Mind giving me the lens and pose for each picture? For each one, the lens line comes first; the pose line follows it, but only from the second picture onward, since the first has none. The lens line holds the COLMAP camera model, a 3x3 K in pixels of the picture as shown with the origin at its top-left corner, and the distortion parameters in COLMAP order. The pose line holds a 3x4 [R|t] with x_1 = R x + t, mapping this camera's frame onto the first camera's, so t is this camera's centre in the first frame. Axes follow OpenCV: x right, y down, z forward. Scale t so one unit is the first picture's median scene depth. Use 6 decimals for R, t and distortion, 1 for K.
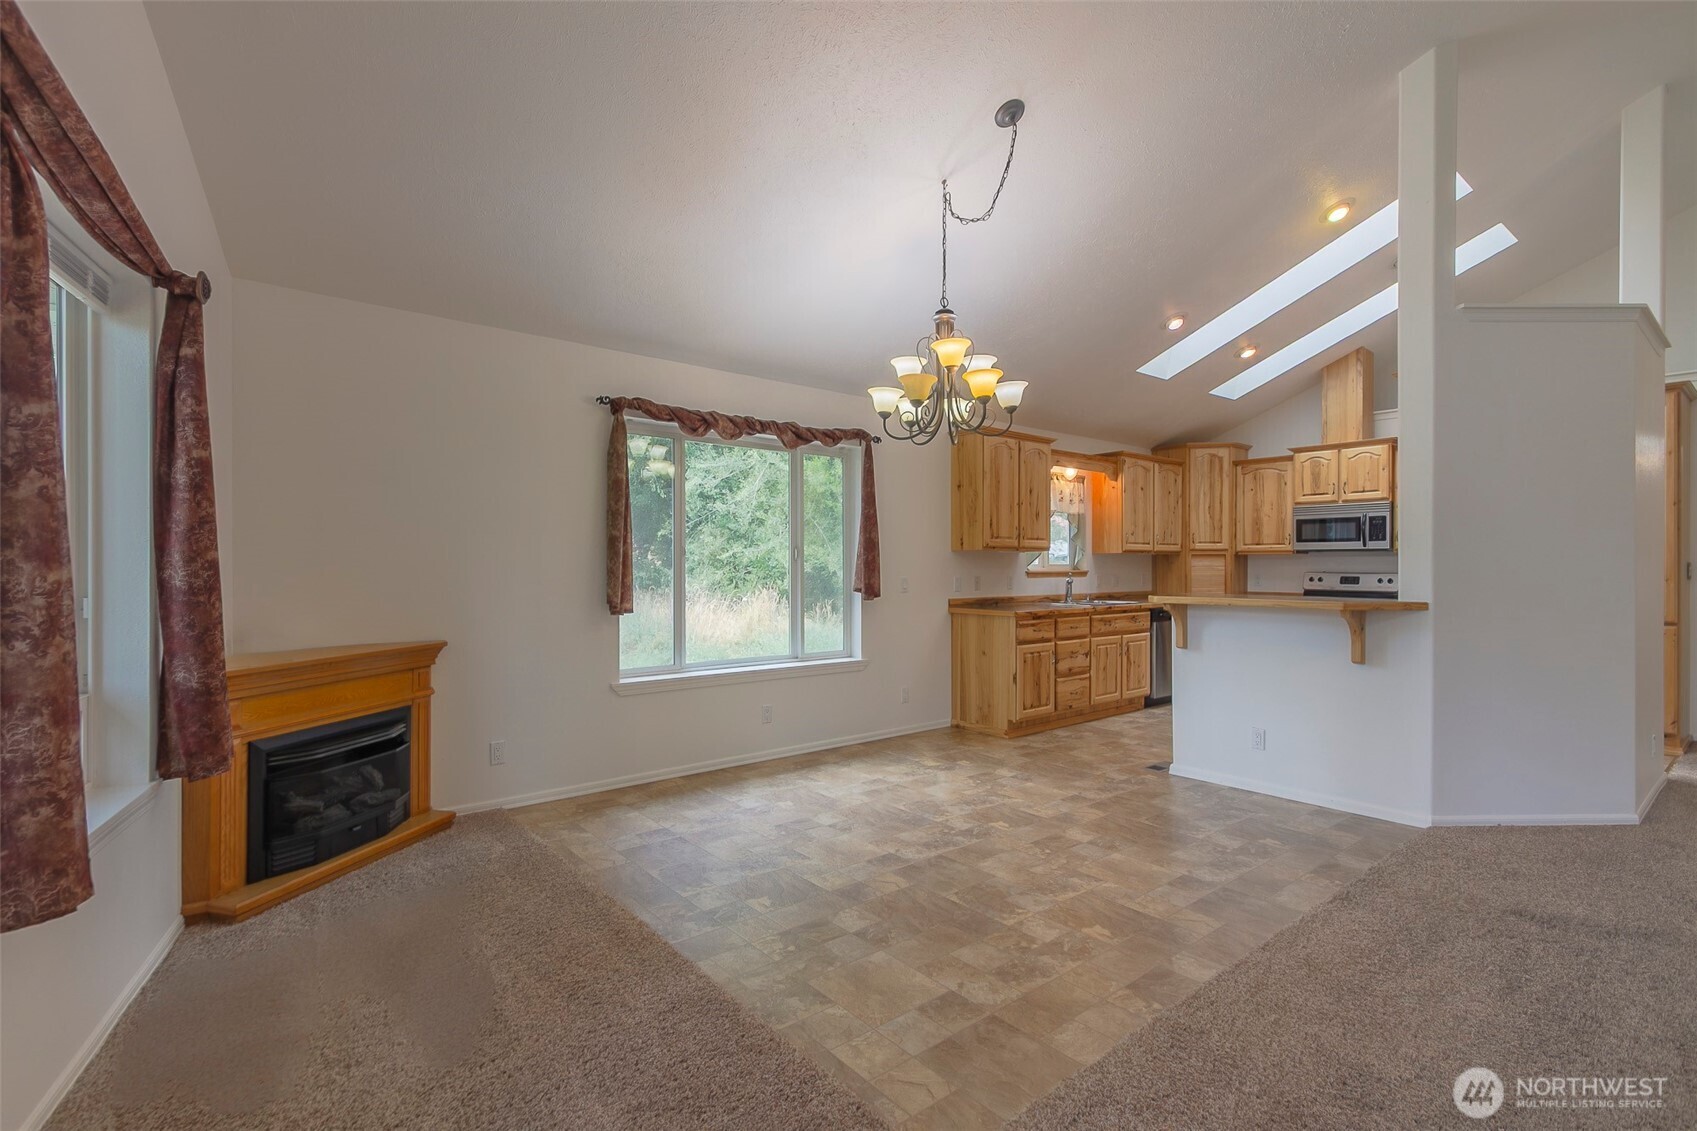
lens RADIAL K [[776.0, 0, 840.4], [0, 776.0, 568.7], [0, 0, 1]] dist [0.012269, -0.004216]
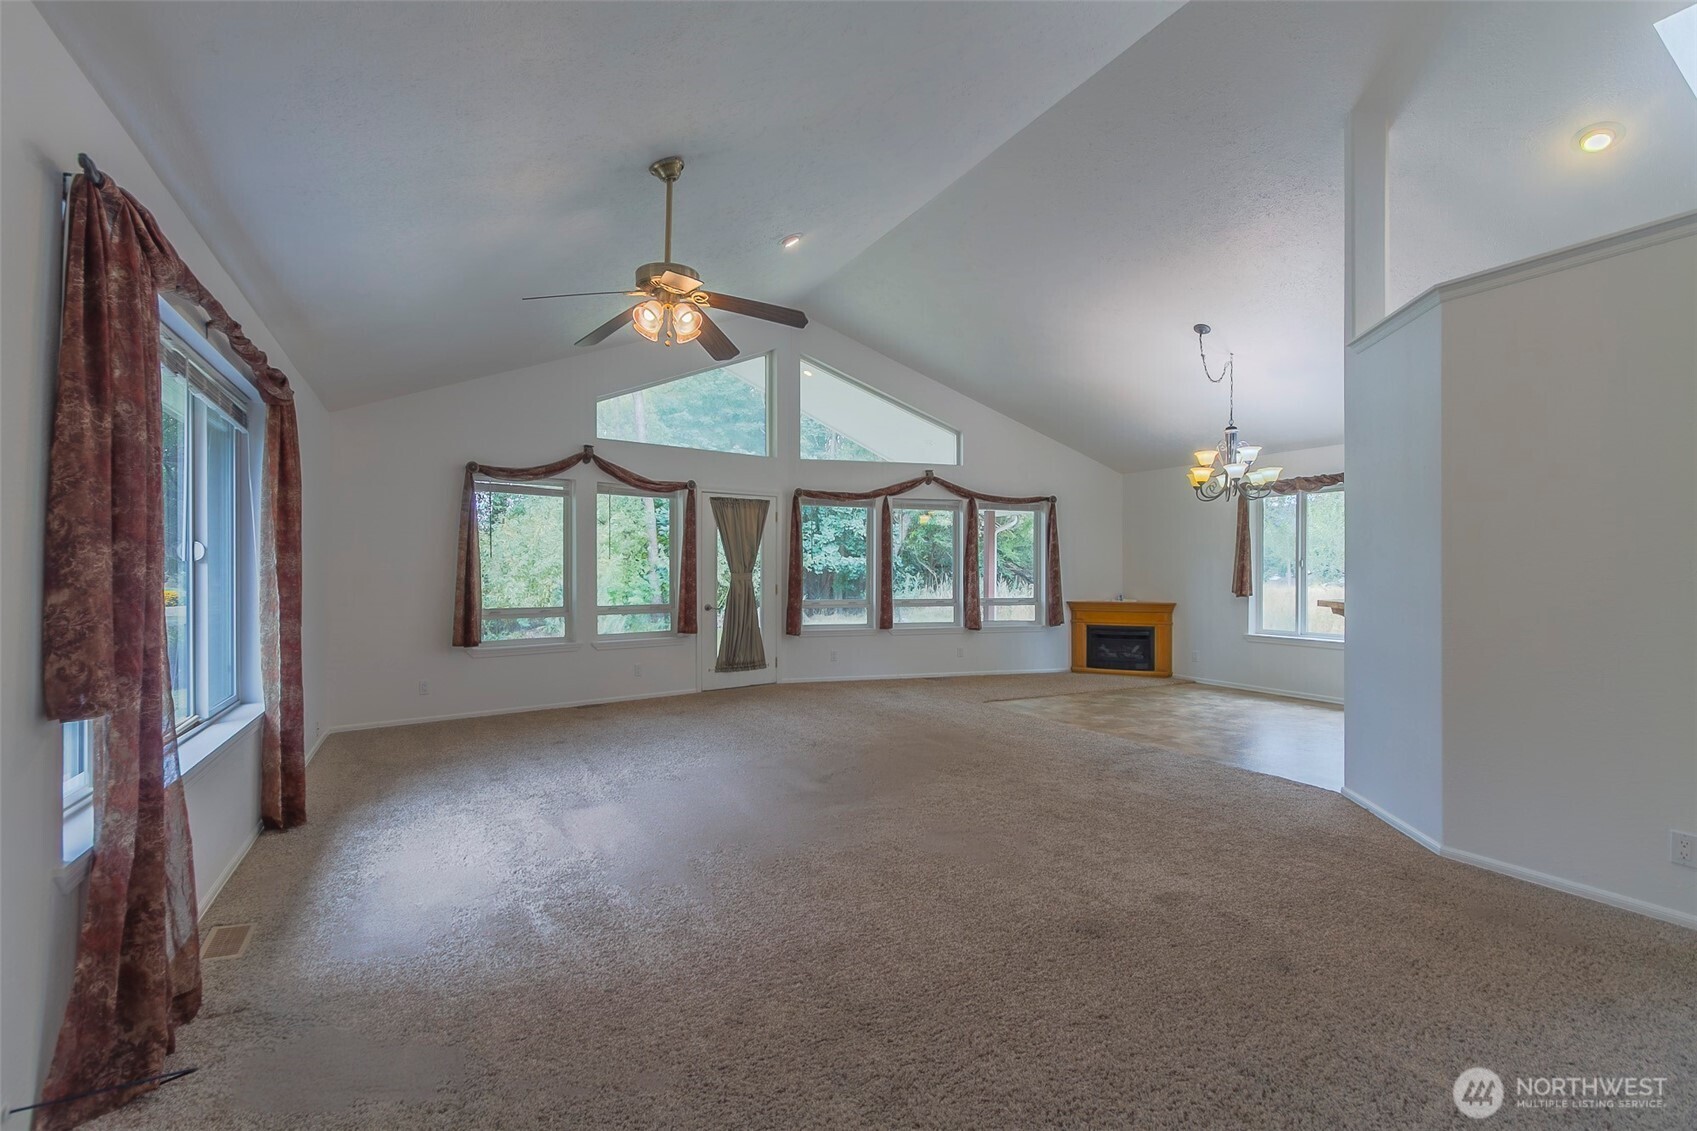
lens RADIAL K [[776.0, 0, 840.4], [0, 776.0, 568.7], [0, 0, 1]] dist [0.012269, -0.004216]
pose [[-0.211619, -0.003808, -0.977345, 1.380540], [-0.004959, 0.999984, -0.002823, -0.000553], [0.977340, 0.004249, -0.211634, 0.341848]]
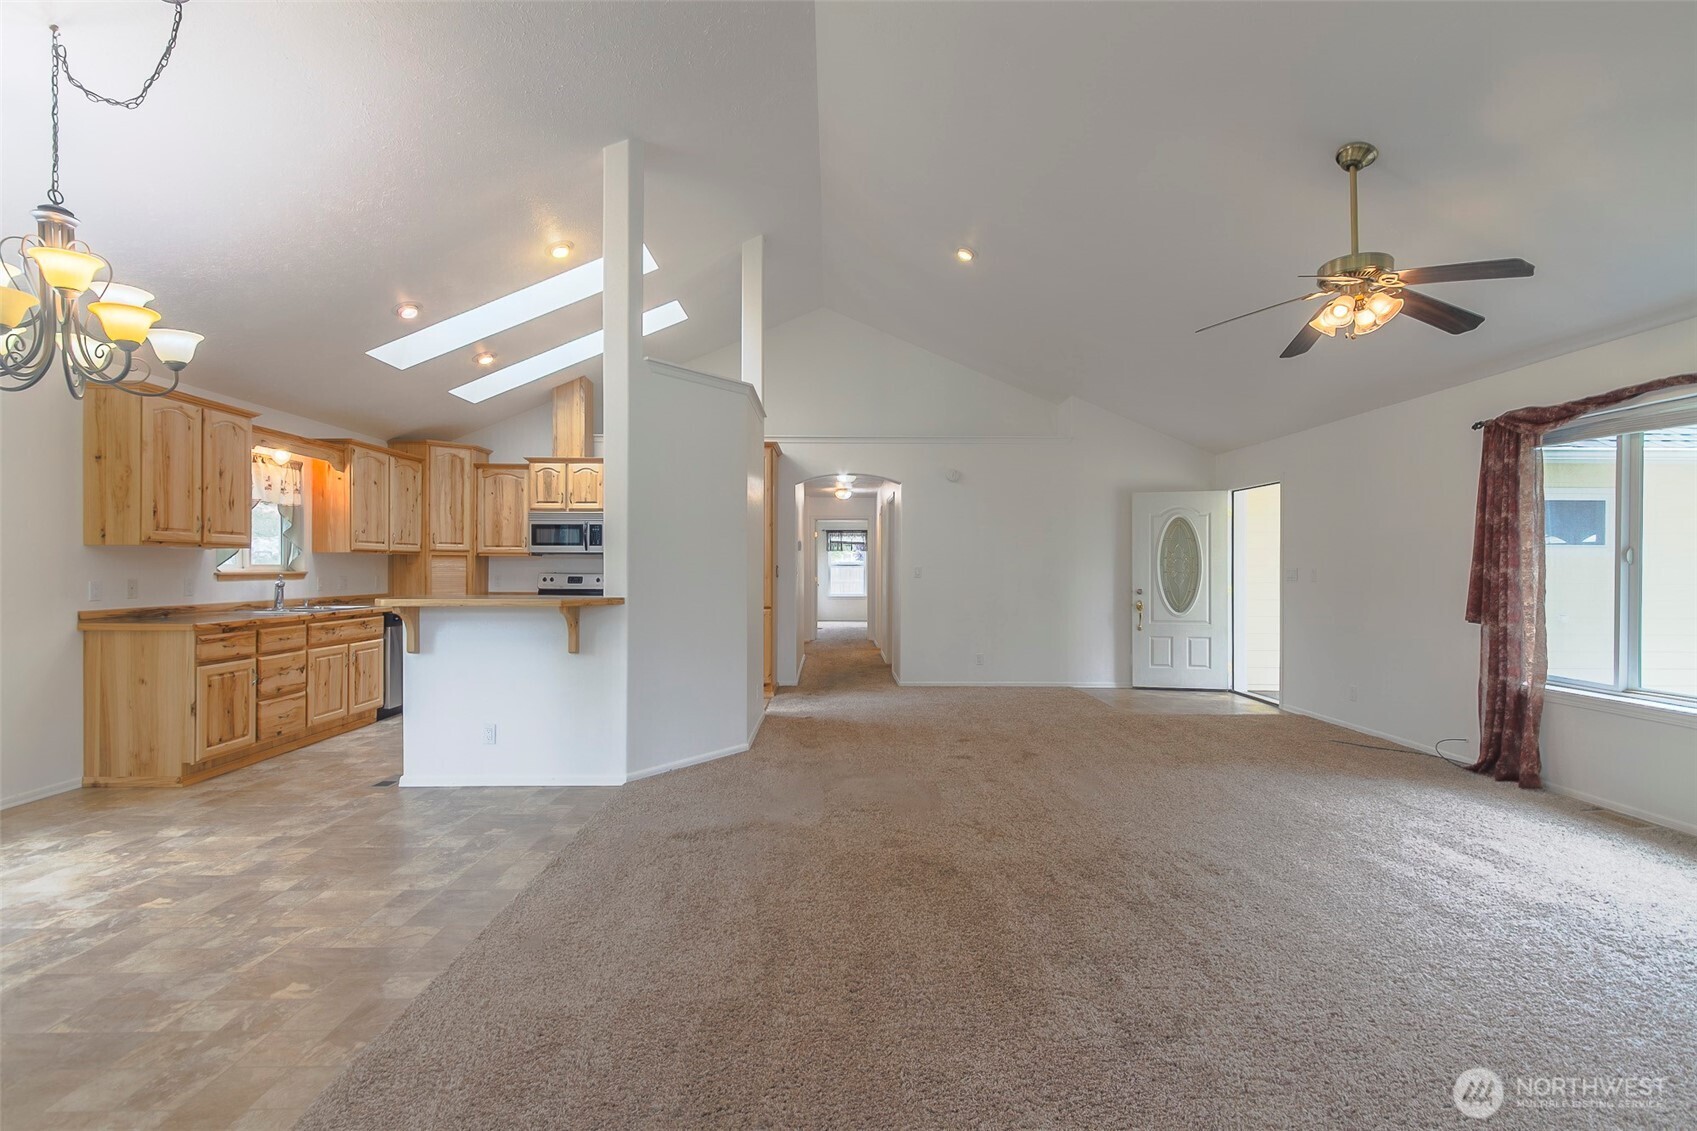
lens RADIAL K [[776.0, 0, 840.4], [0, 776.0, 568.7], [0, 0, 1]] dist [0.012269, -0.004216]
pose [[0.624664, 0.000931, 0.780893, 0.015650], [-0.000043, 0.999999, -0.001158, -0.000227], [-0.780894, 0.000690, 0.624663, -0.007579]]
